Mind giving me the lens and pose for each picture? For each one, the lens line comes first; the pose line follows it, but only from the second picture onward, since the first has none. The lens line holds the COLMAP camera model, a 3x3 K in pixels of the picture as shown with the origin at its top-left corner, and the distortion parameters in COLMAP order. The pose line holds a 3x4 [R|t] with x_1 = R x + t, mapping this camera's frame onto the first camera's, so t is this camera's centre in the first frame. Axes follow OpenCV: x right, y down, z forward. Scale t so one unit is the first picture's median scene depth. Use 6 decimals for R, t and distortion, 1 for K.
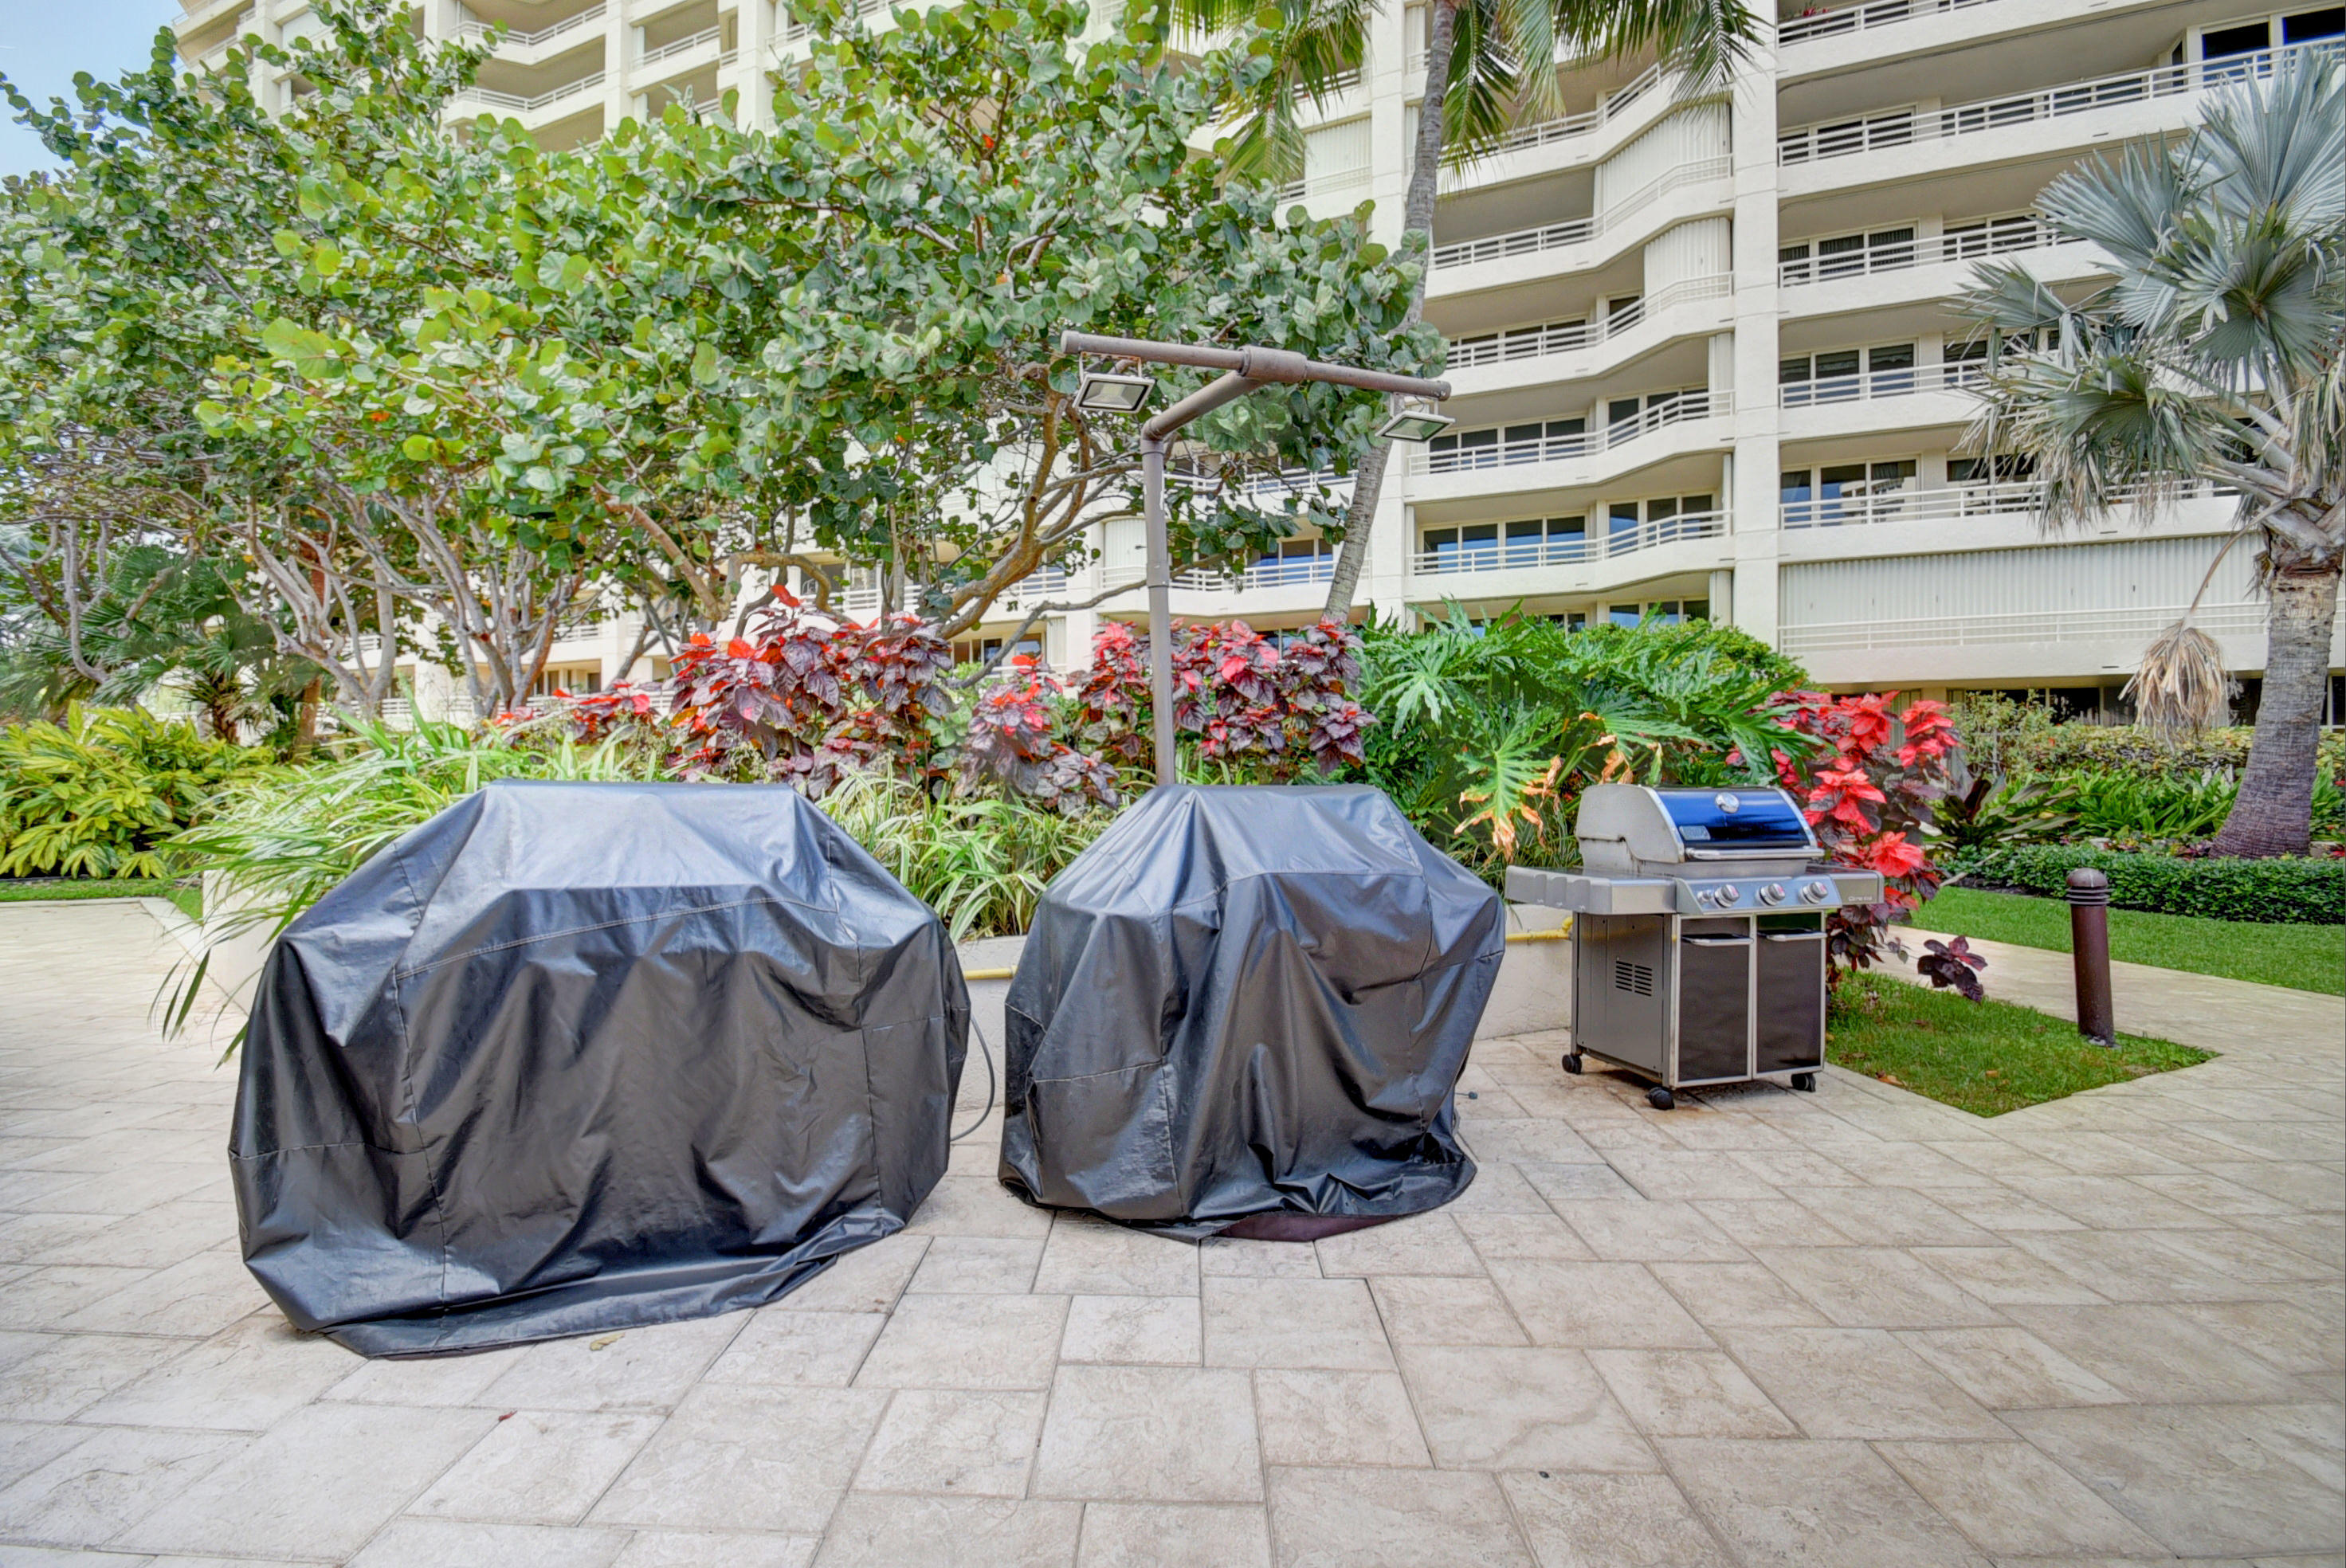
lens RADIAL K [[1017.7, 0, 1173.0], [0, 1017.7, 784.0], [0, 0, 1]] dist [-0.000123, -0.000051]
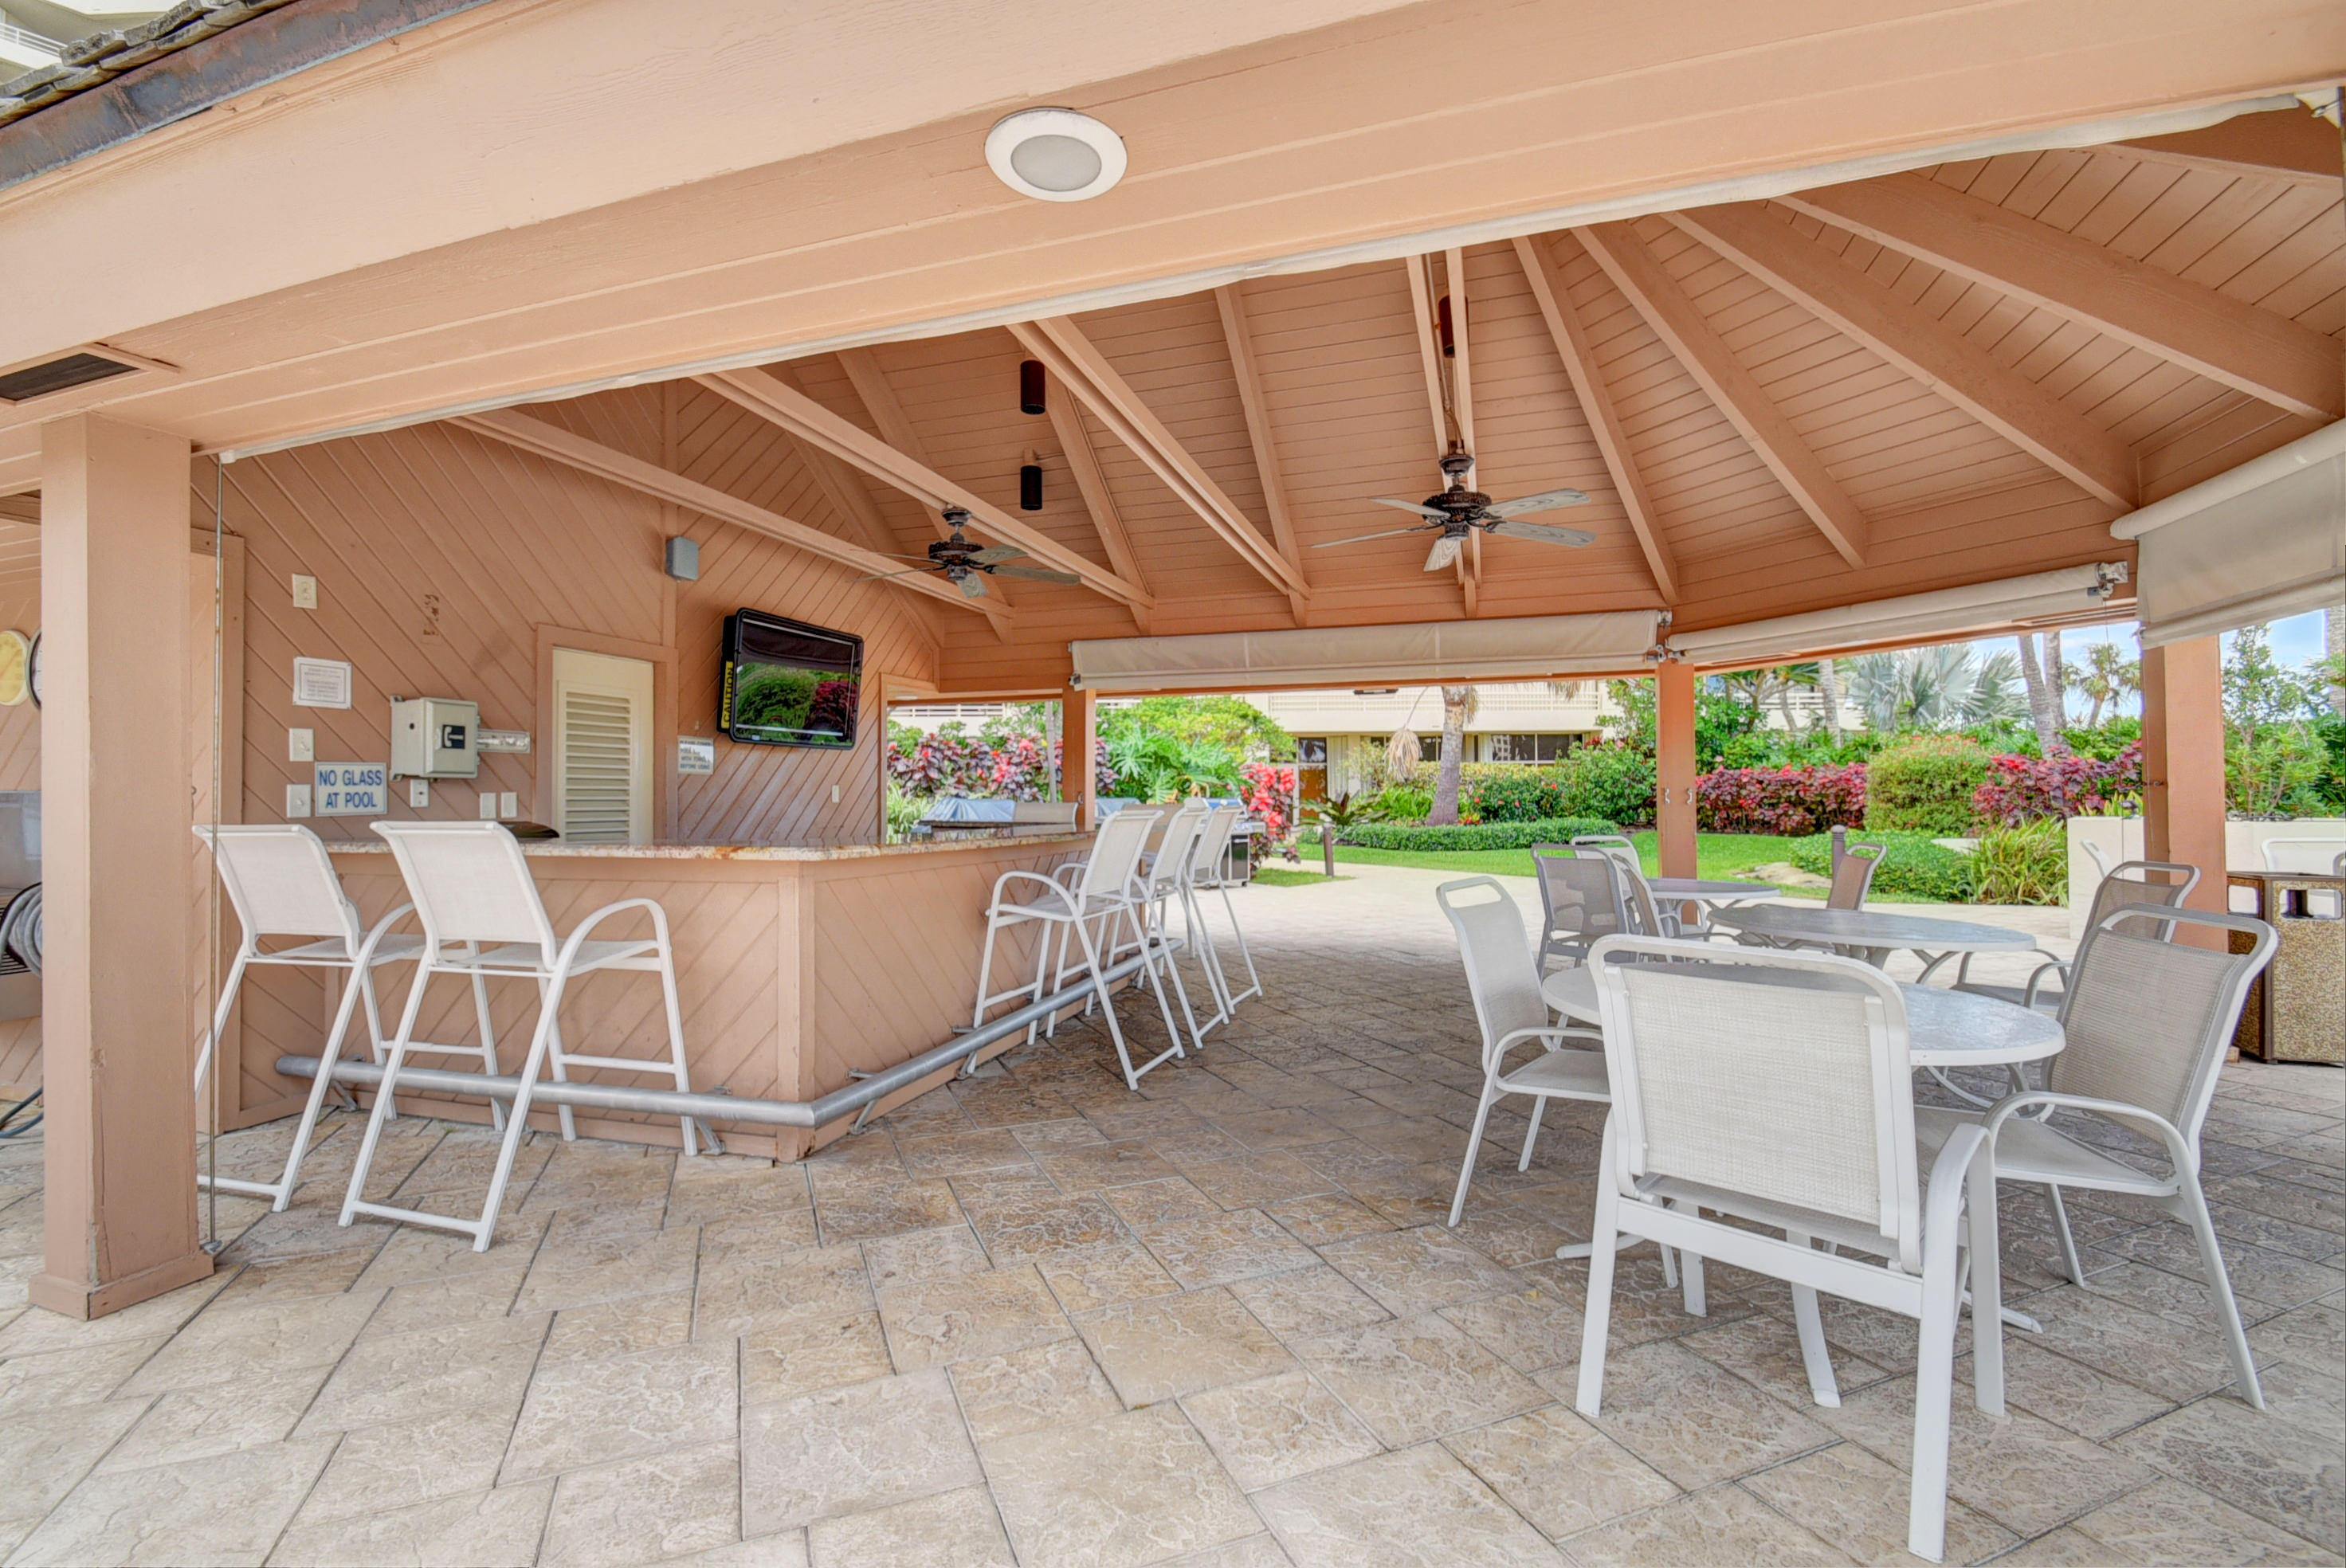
lens RADIAL K [[1017.7, 0, 1173.0], [0, 1017.7, 784.0], [0, 0, 1]] dist [-0.000123, -0.000051]
pose [[0.912351, -0.002824, 0.409399, -0.433946], [0.007467, 0.999925, -0.009745, -0.006014], [-0.409340, 0.011948, 0.912304, -0.875397]]
